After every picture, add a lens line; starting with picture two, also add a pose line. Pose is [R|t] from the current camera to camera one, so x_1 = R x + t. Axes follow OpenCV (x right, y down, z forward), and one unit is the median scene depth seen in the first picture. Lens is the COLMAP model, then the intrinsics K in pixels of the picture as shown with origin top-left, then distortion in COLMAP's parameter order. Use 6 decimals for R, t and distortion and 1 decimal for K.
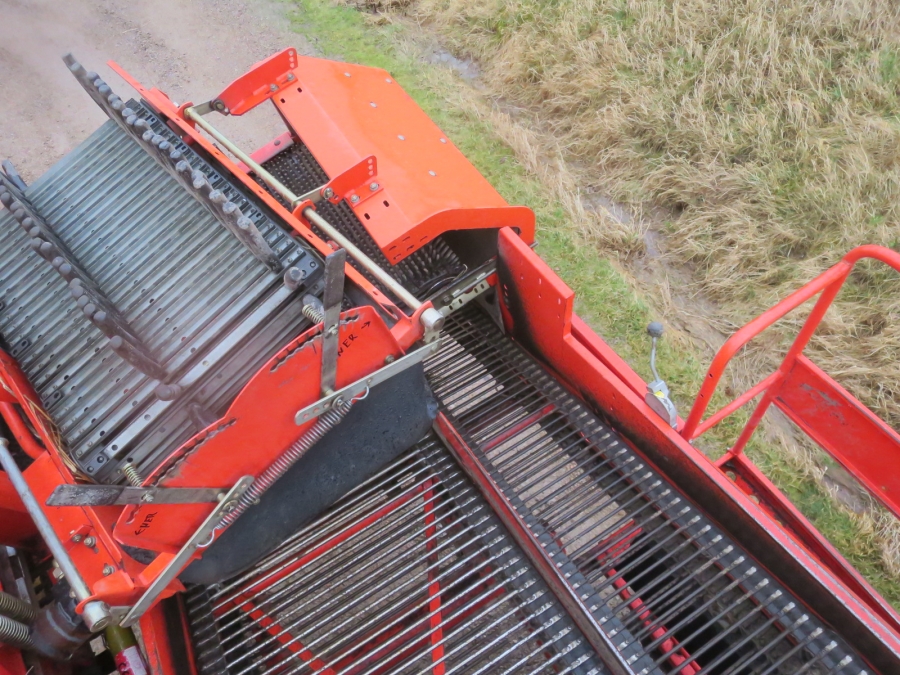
lens RADIAL K [[637.7, 0, 447.6], [0, 637.7, 338.3], [0, 0, 1]] dist [-0.049872, 0.015160]
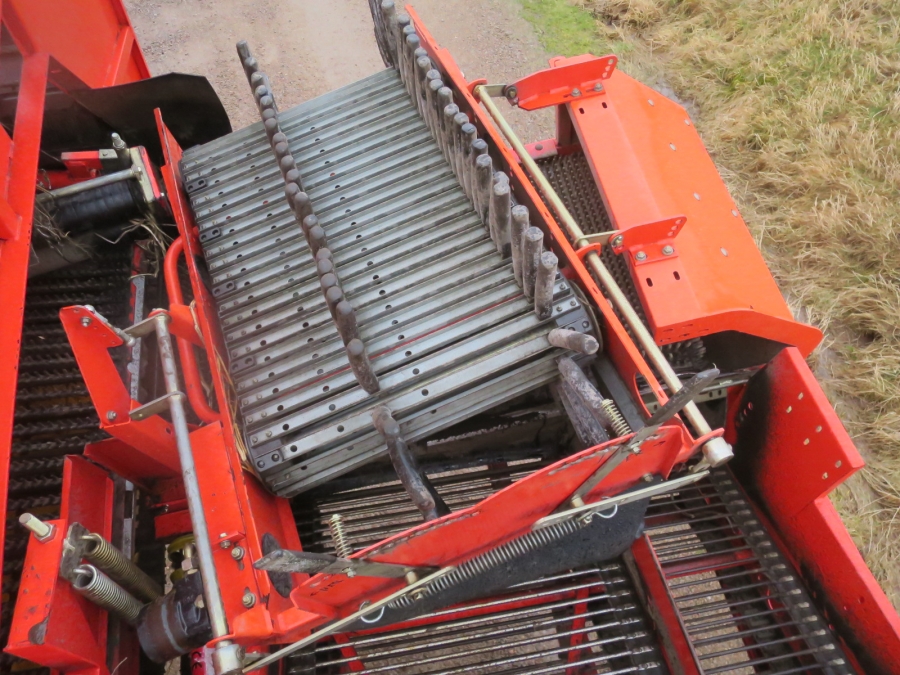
lens RADIAL K [[637.7, 0, 453.6], [0, 637.7, 340.0], [0, 0, 1]] dist [-0.049872, 0.015160]
pose [[0.926082, 0.356064, -0.124859, -0.085223], [-0.355432, 0.934281, 0.028071, -0.019730], [0.126649, 0.018383, 0.991777, 0.054380]]
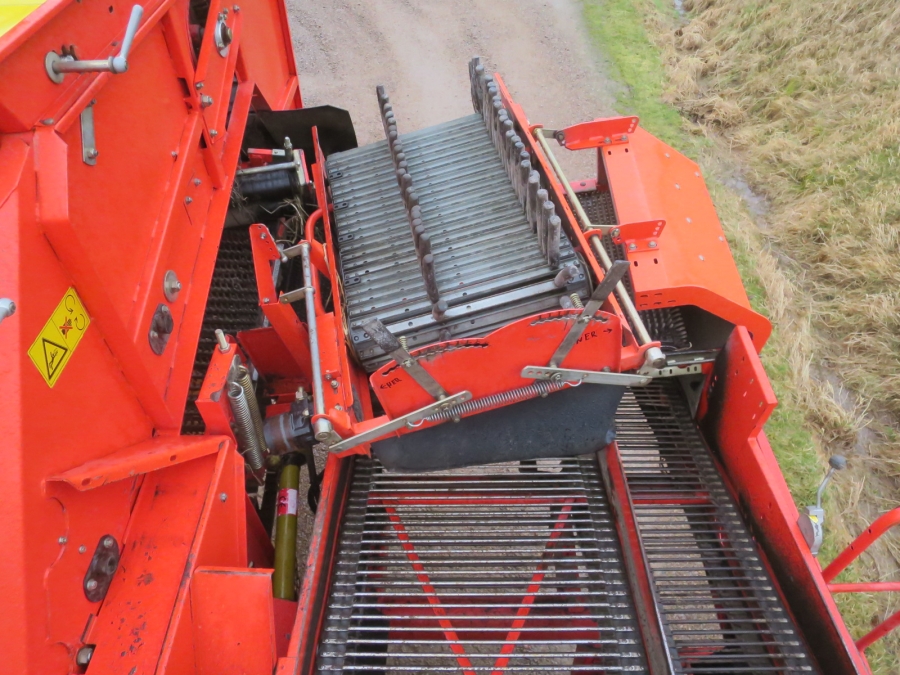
lens RADIAL K [[637.7, 0, 454.3], [0, 637.7, 342.1], [0, 0, 1]] dist [-0.049872, 0.015160]
pose [[0.850834, 0.448279, -0.274094, -0.009184], [-0.473995, 0.879938, -0.032226, 0.049039], [0.226740, 0.157338, 0.961163, -0.067941]]
